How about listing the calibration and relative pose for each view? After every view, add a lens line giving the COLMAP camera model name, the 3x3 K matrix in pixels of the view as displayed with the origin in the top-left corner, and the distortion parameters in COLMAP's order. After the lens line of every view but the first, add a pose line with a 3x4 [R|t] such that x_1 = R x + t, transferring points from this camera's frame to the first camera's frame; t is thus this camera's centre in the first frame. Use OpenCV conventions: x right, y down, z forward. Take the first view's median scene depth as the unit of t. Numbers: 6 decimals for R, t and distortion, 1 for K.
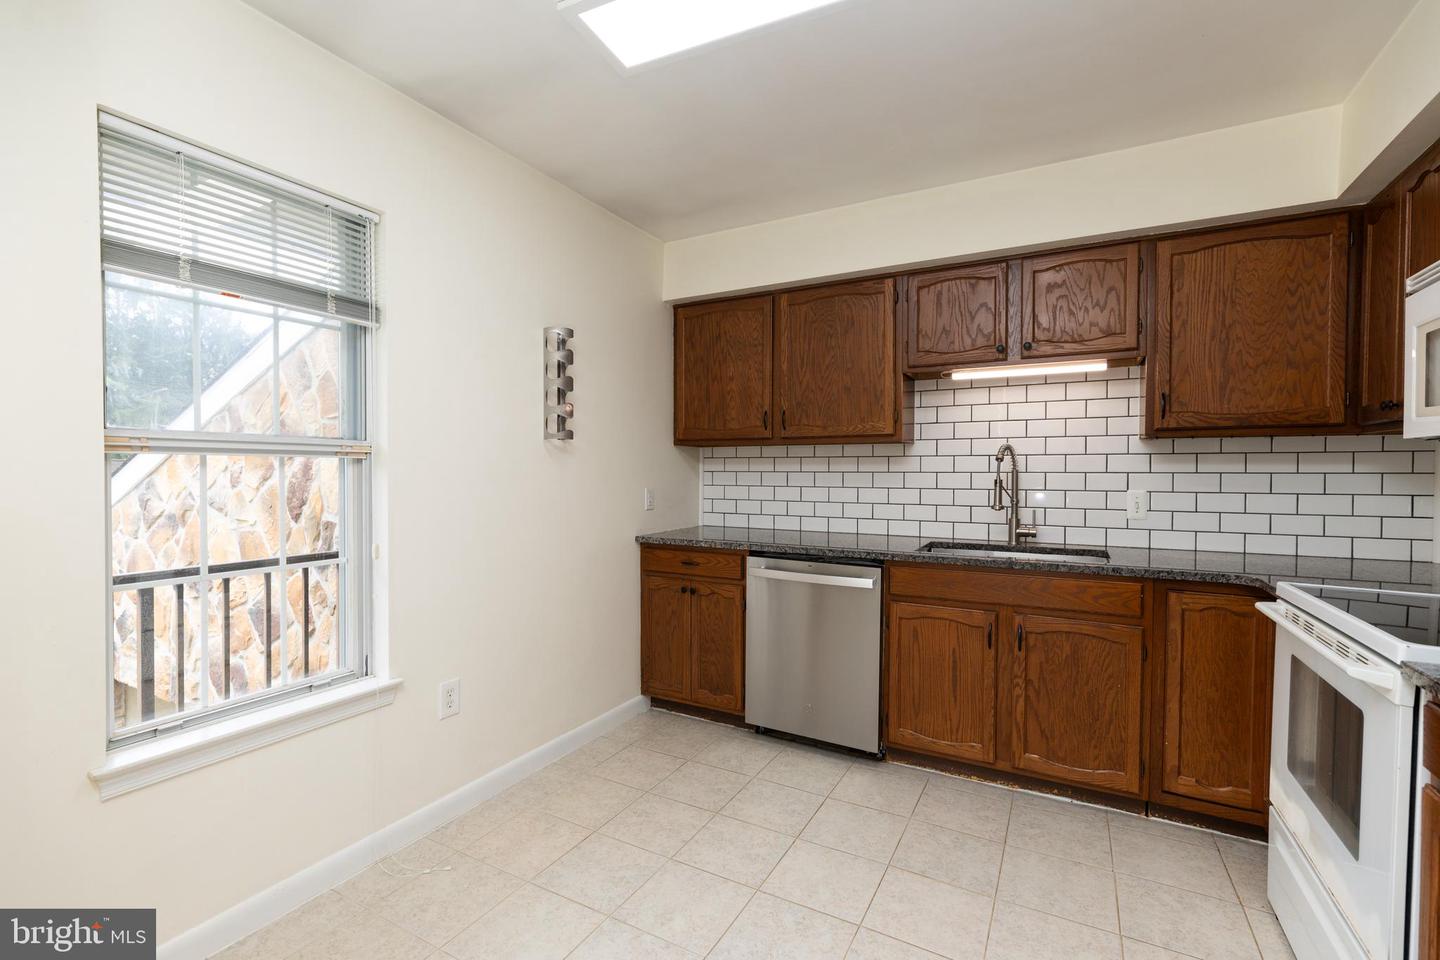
lens RADIAL K [[642.7, 0, 717.5], [0, 642.7, 478.3], [0, 0, 1]] dist [0.004602, 0.000805]
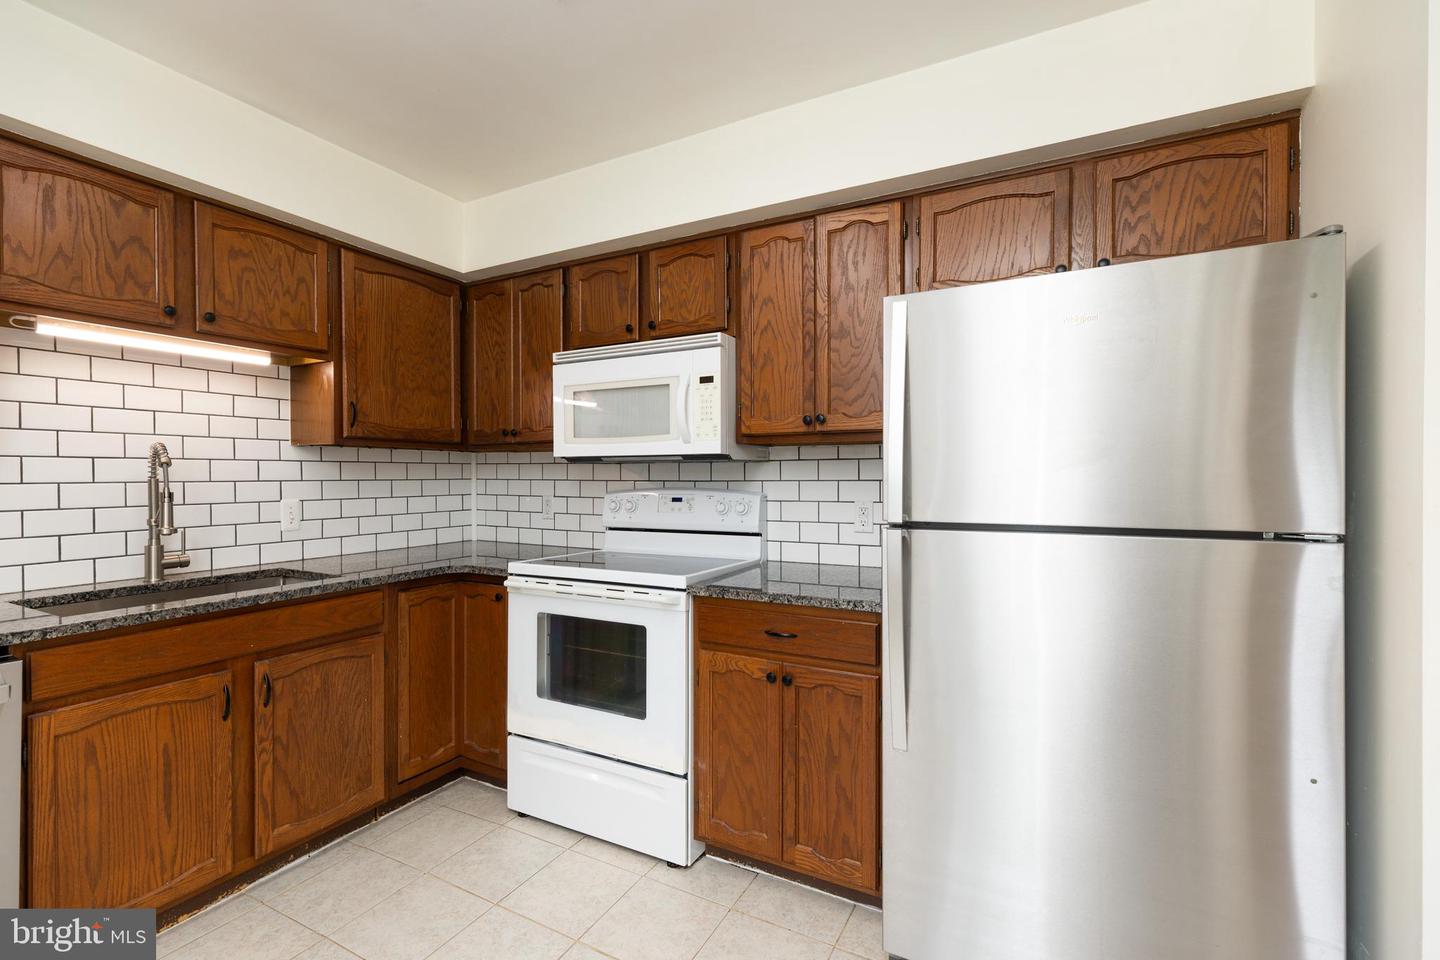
lens RADIAL K [[642.7, 0, 719.1], [0, 642.7, 479.9], [0, 0, 1]] dist [0.004602, 0.000805]
pose [[-0.021719, -0.011452, 0.999699, -0.319677], [0.012733, 0.999850, 0.011730, -0.013908], [-0.999683, 0.012984, -0.021570, 0.430370]]
